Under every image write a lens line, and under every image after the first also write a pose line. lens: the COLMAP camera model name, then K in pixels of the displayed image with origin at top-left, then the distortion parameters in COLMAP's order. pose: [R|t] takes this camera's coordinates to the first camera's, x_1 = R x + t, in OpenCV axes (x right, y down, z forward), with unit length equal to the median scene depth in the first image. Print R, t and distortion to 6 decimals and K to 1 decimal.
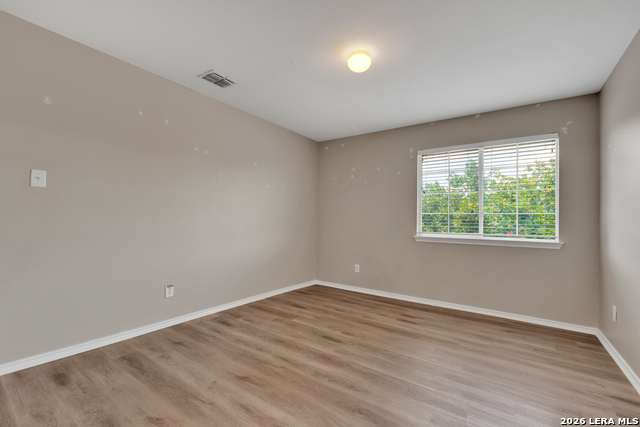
lens RADIAL K [[281.4, 0, 319.7], [0, 281.4, 216.1], [0, 0, 1]] dist [-0.027382, -0.000169]
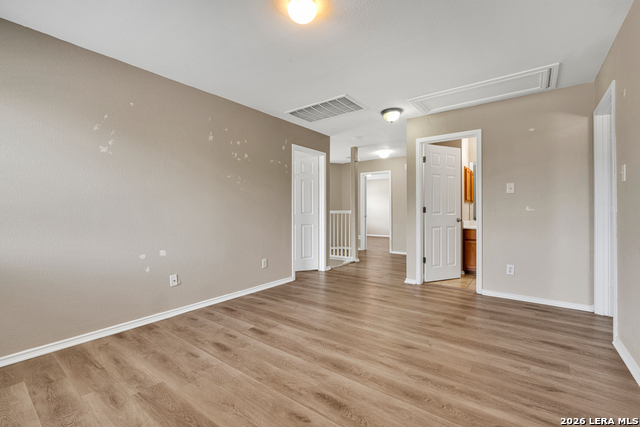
lens RADIAL K [[281.4, 0, 319.5], [0, 281.4, 211.9], [0, 0, 1]] dist [-0.027382, -0.000169]
pose [[-0.999411, -0.016977, 0.029812, 0.064631], [-0.017379, 0.999761, -0.013281, 0.036681], [-0.029580, -0.013792, -0.999467, 1.902630]]
